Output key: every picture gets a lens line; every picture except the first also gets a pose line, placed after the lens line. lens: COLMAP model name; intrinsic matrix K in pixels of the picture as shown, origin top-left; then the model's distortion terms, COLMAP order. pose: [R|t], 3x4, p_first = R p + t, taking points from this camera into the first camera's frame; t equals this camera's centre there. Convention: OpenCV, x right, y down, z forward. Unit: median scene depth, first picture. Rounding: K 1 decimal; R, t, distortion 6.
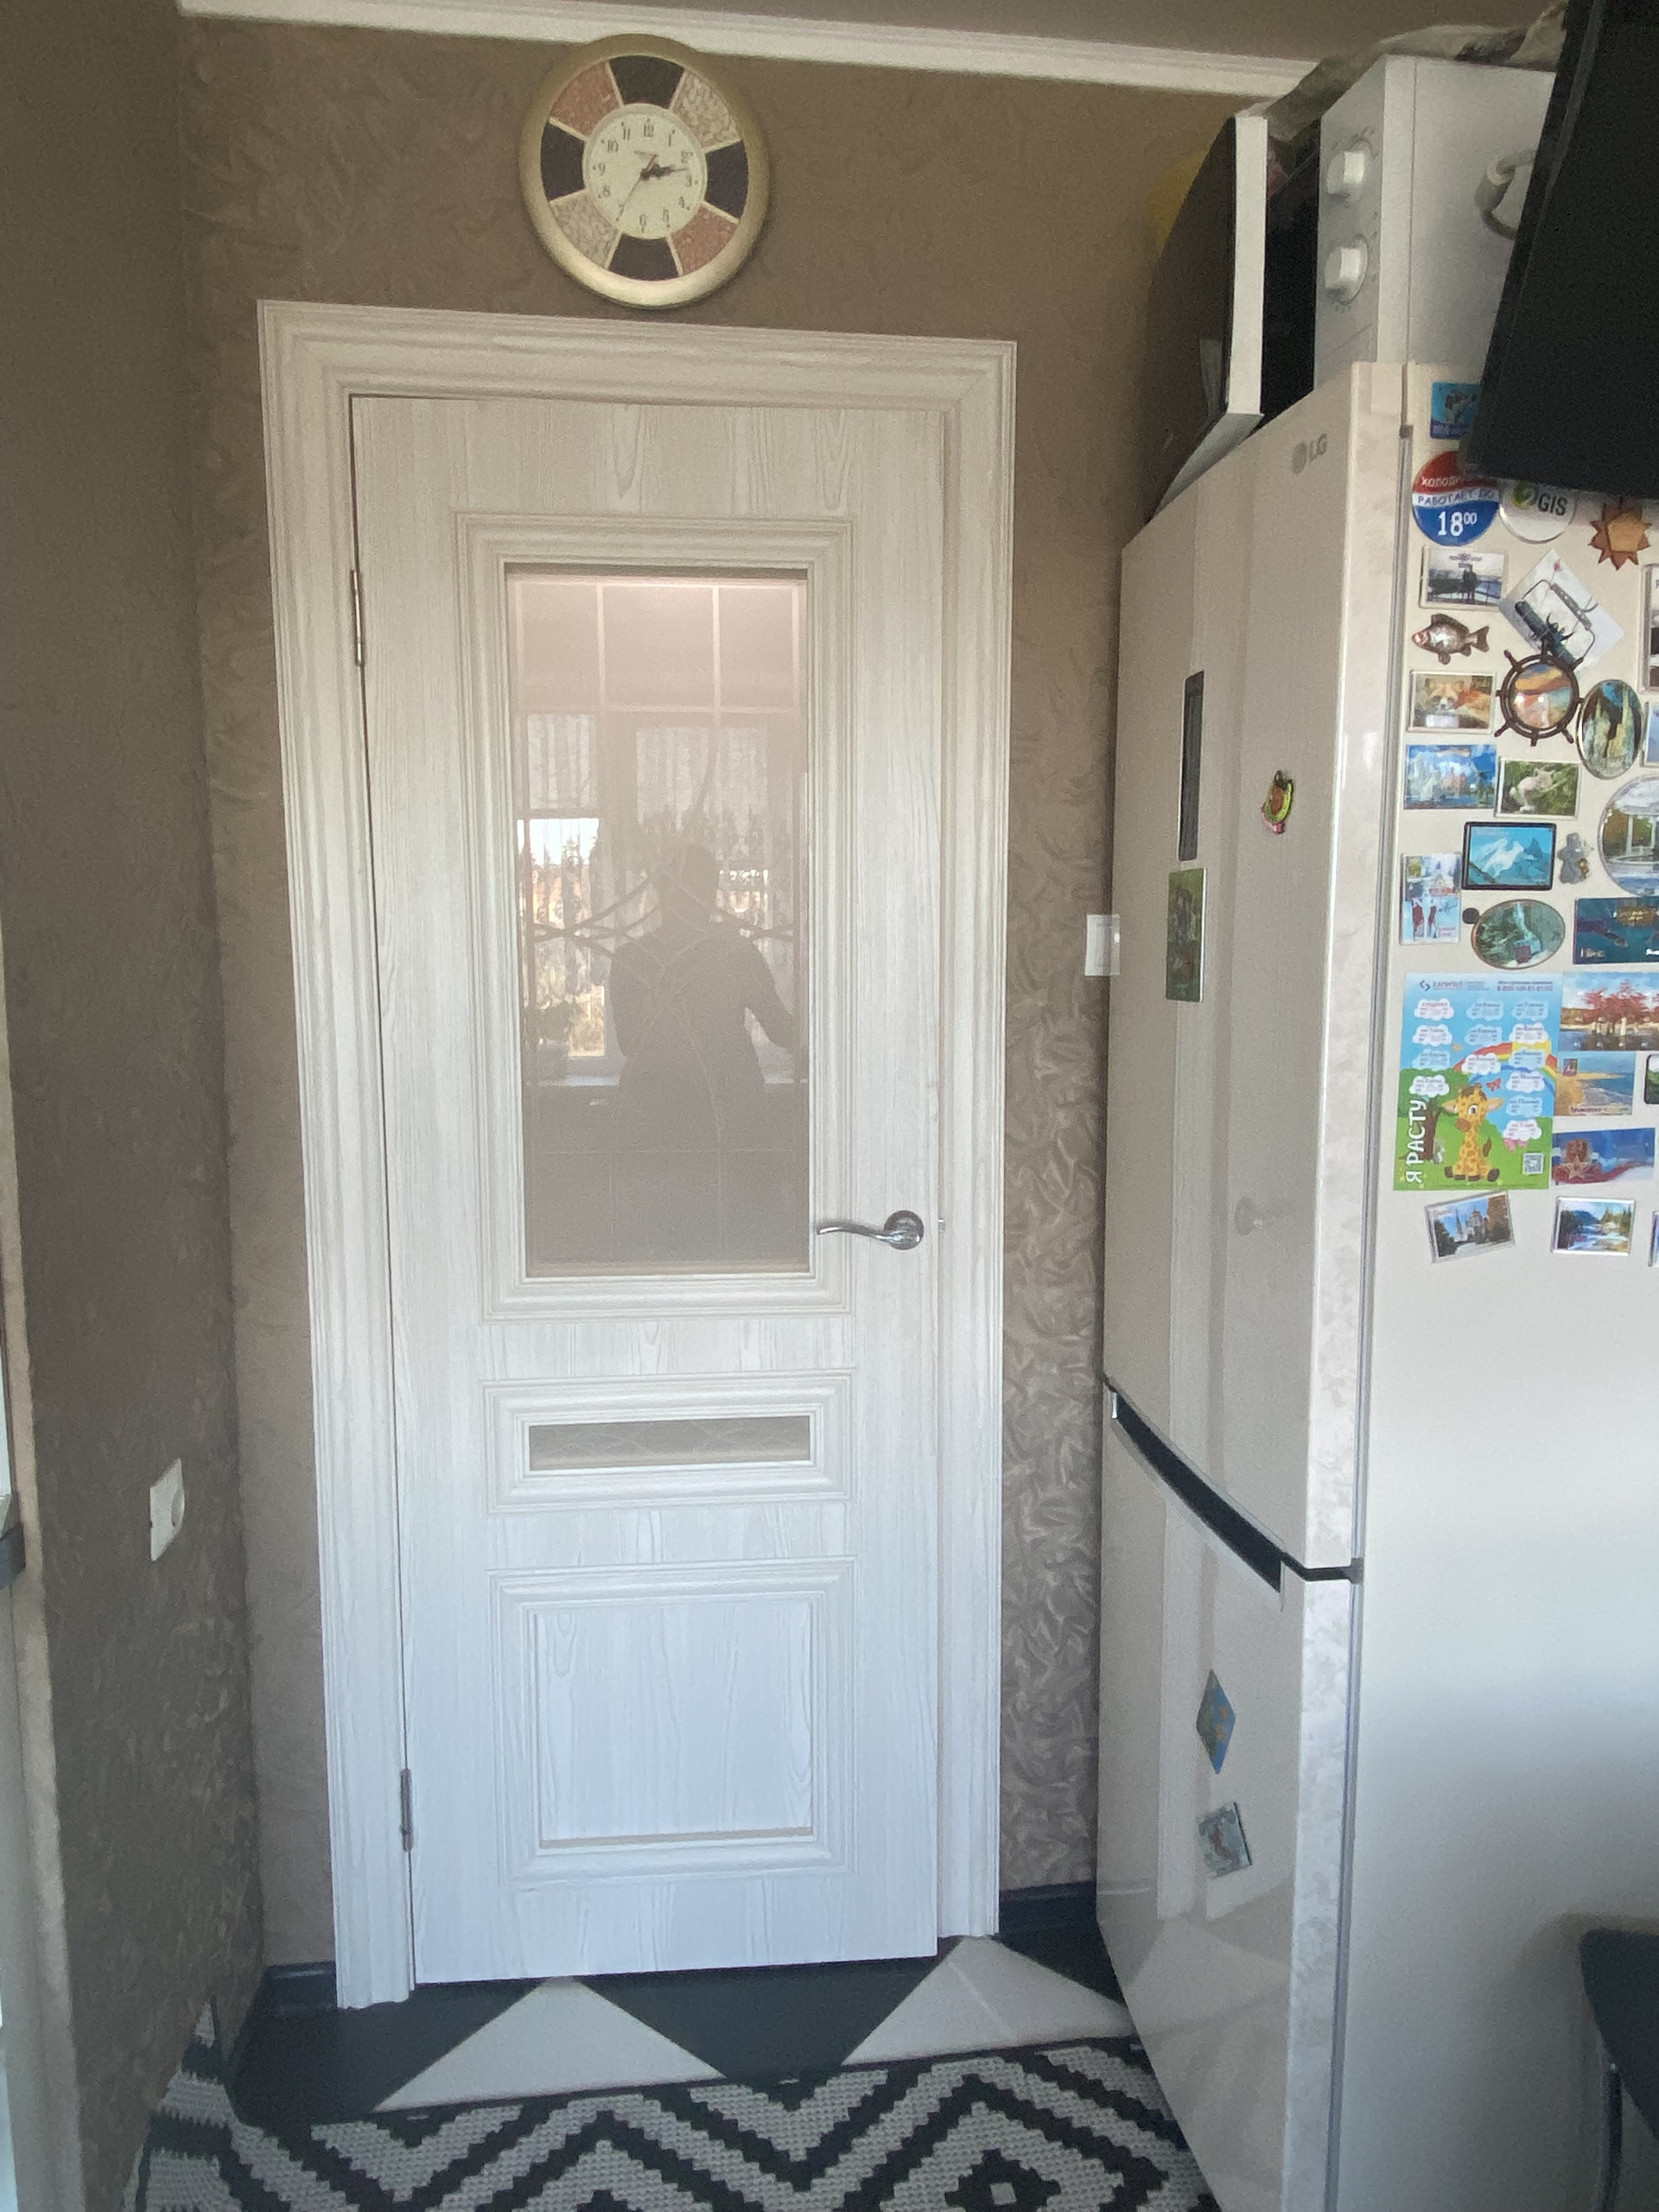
lens RADIAL K [[1430.9, 0, 831.9], [0, 1430.9, 1091.2], [0, 0, 1]] dist [0.061879, -0.077531]
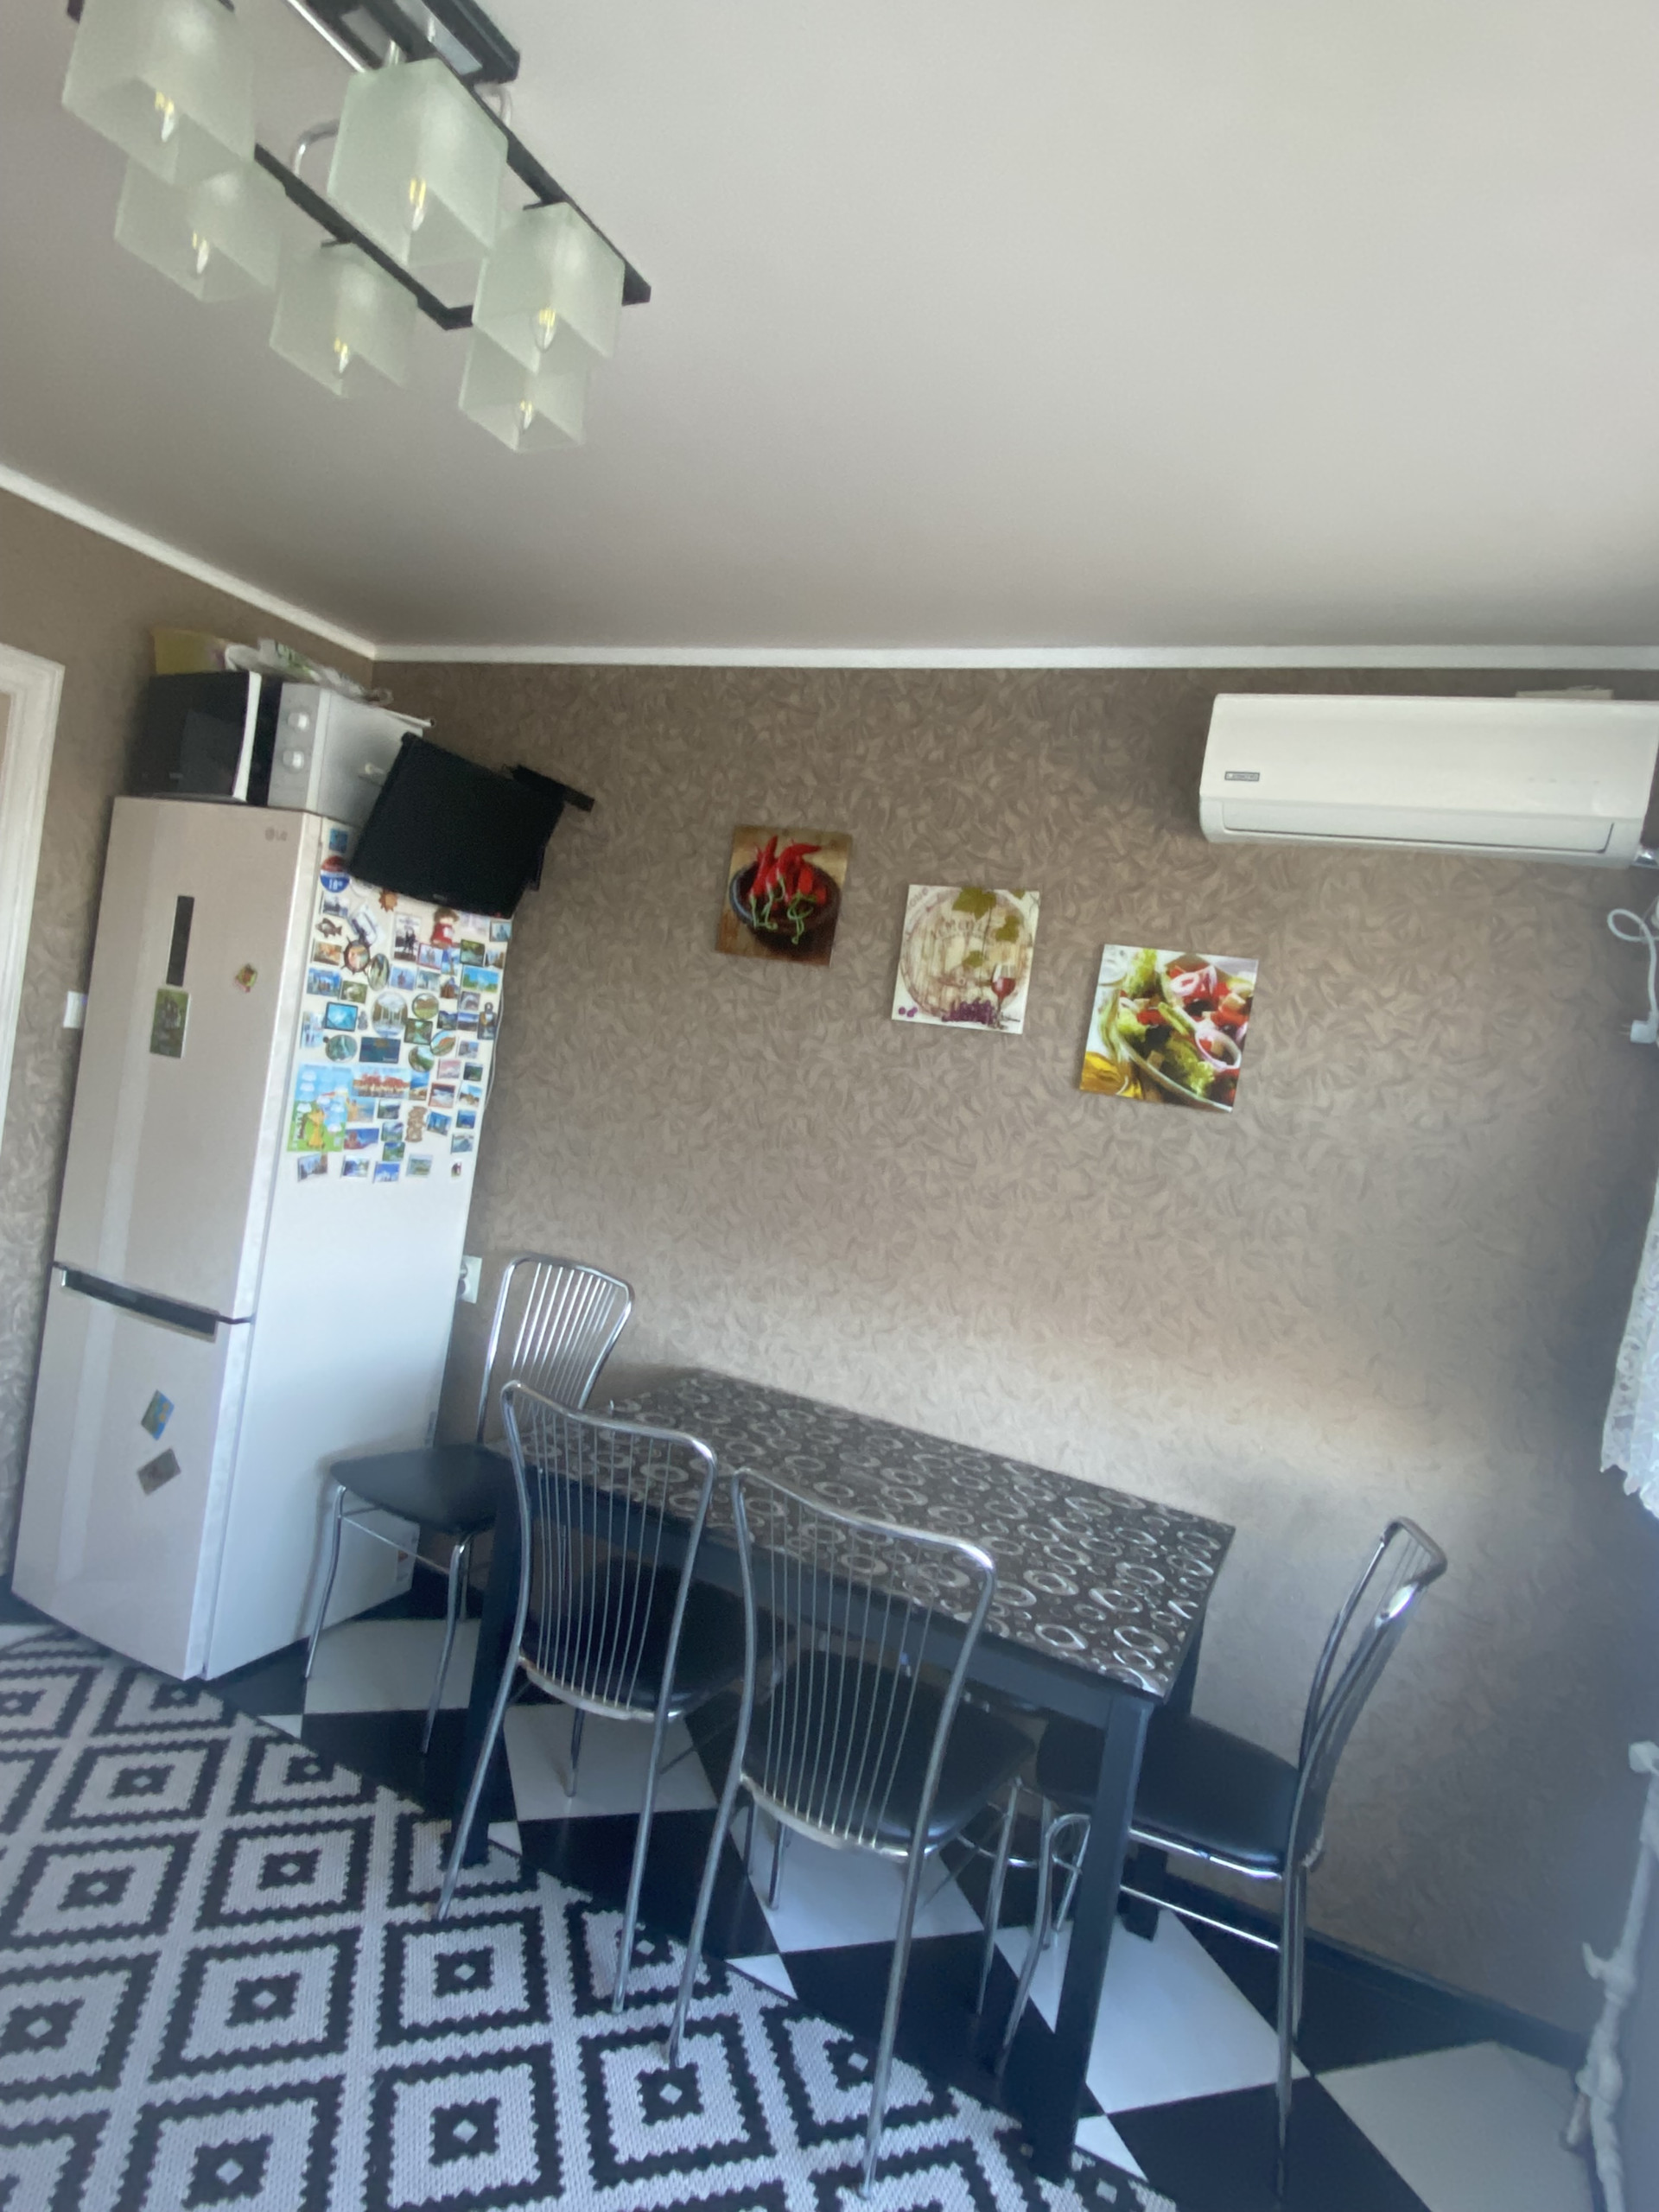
lens RADIAL K [[1211.2, 0, 829.5], [0, 1211.2, 1106.0], [0, 0, 1]] dist [0.000547, -0.000355]
pose [[0.539678, 0.046623, 0.840579, -0.804614], [-0.059088, 0.998101, -0.017424, -0.023188], [-0.839795, -0.040265, 0.541408, -0.819952]]
